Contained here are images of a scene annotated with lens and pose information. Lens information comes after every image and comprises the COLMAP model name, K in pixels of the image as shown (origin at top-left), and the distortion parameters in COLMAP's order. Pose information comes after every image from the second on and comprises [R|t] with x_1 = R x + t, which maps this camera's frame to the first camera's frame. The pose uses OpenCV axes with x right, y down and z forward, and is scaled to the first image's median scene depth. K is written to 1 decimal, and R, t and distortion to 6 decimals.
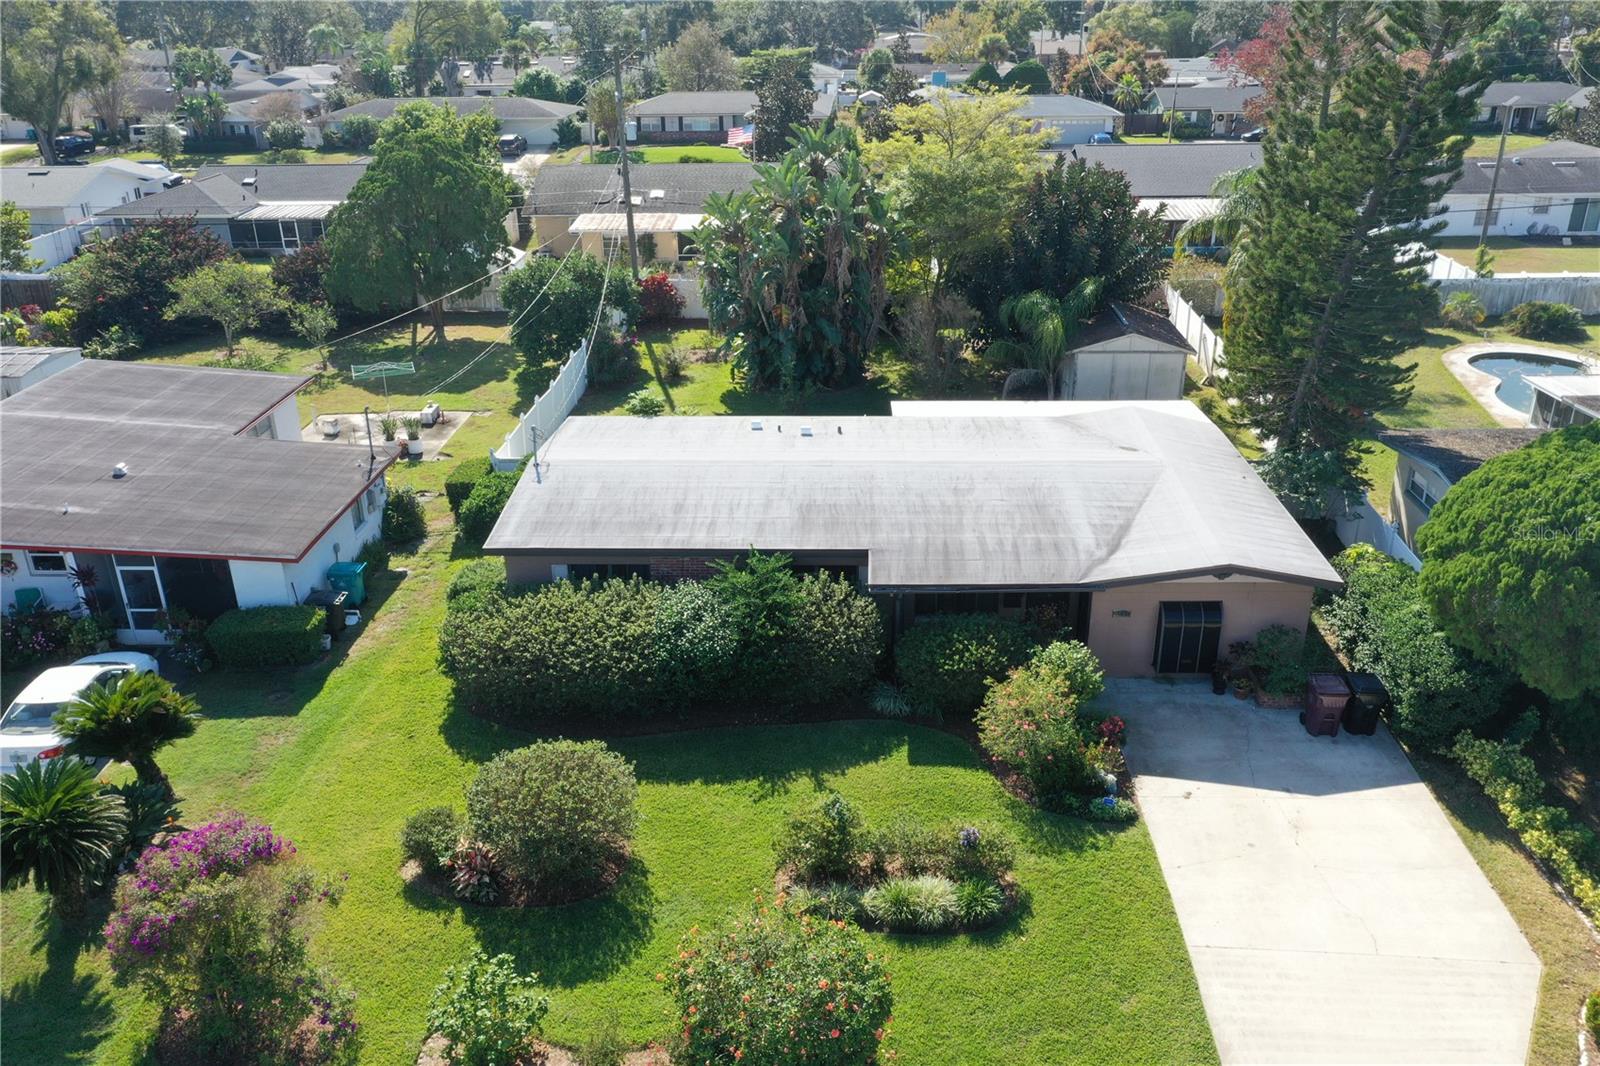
lens RADIAL K [[1267.0, 0, 802.7], [0, 1267.0, 534.7], [0, 0, 1]] dist [-0.000738, 0.007469]
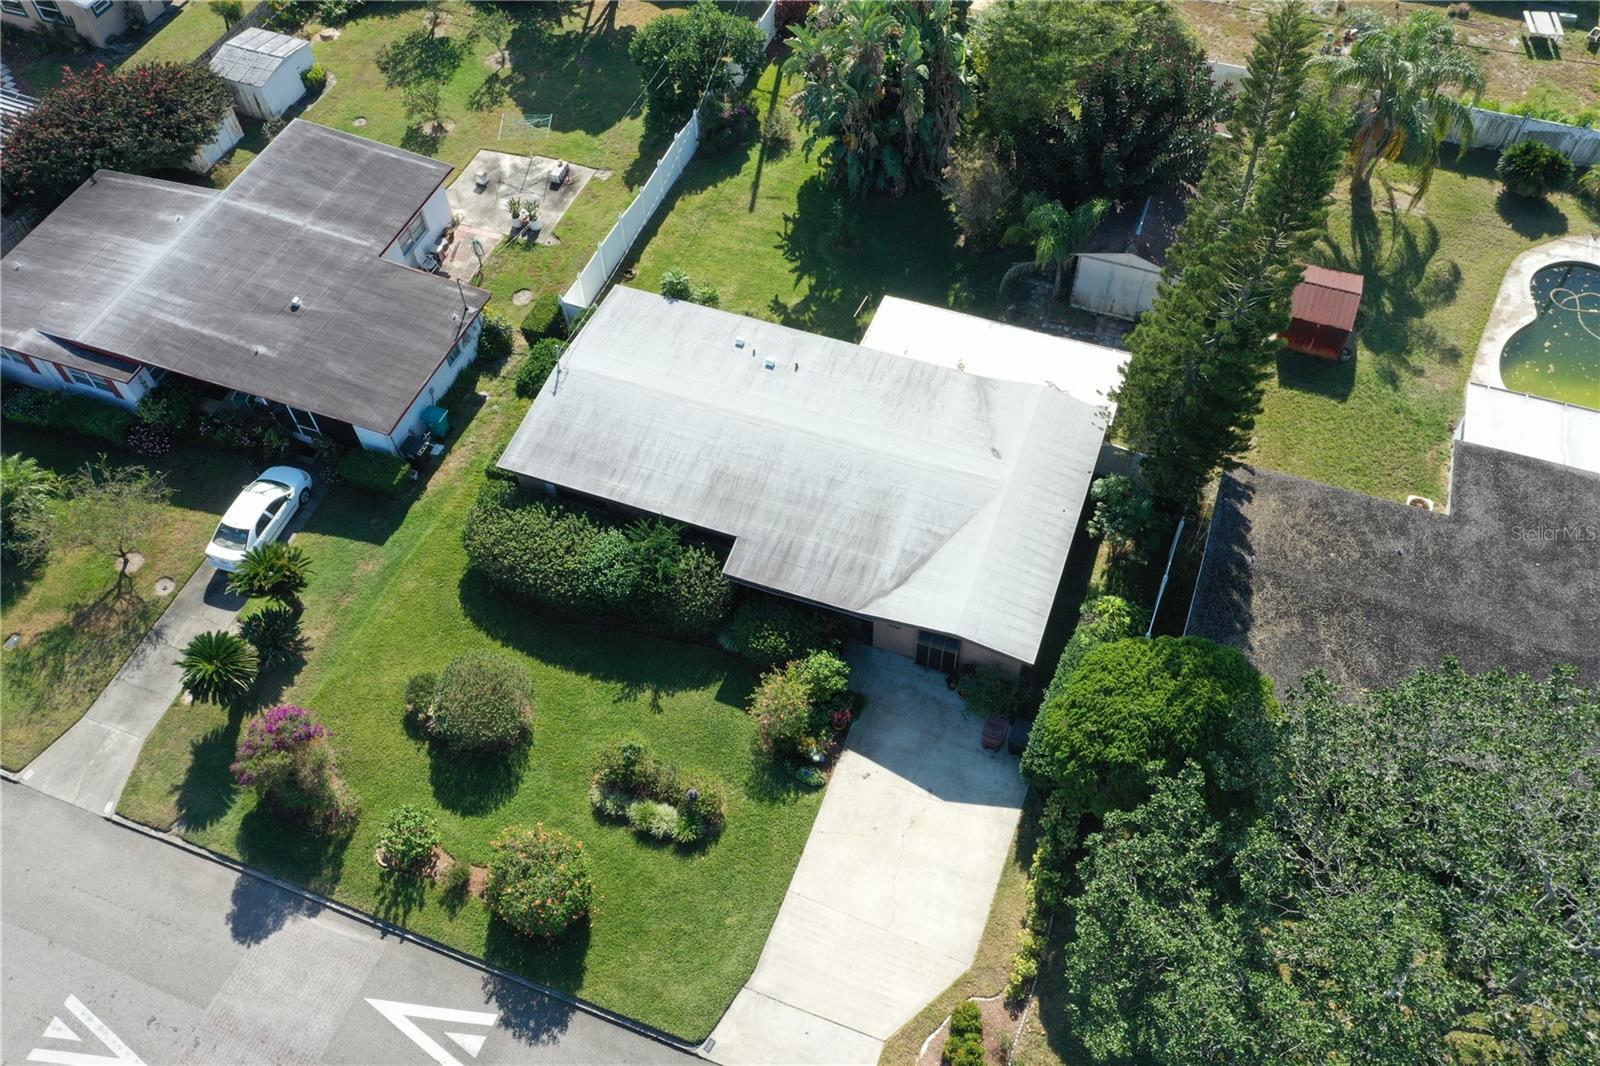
lens RADIAL K [[1267.0, 0, 803.1], [0, 1267.0, 532.8], [0, 0, 1]] dist [-0.000738, 0.007469]
pose [[0.949839, 0.246171, -0.192890, 0.345673], [-0.115151, 0.848730, 0.516137, -0.641977], [0.290769, -0.468035, 0.834503, -0.143824]]
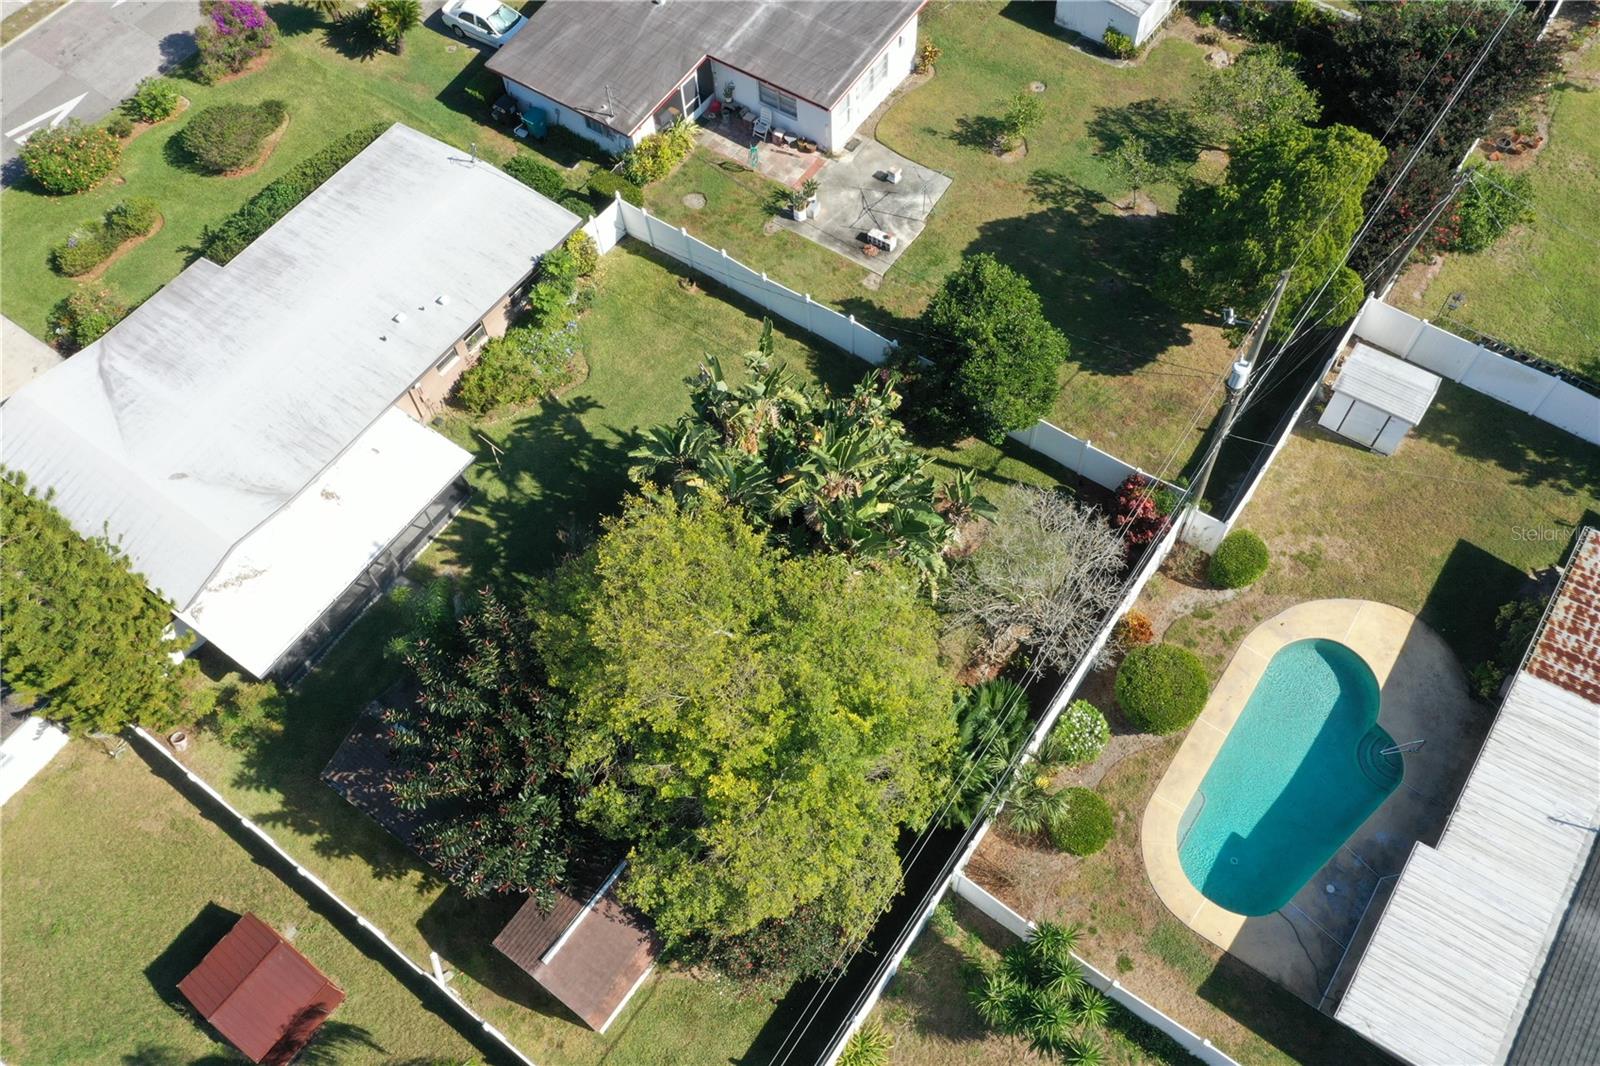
lens RADIAL K [[1267.0, 0, 803.8], [0, 1267.0, 528.2], [0, 0, 1]] dist [-0.000738, 0.007469]
pose [[-0.539033, 0.742479, -0.397704, 0.462687], [-0.295471, 0.275481, 0.914771, -1.356122], [0.788759, 0.610602, 0.070888, 1.445011]]
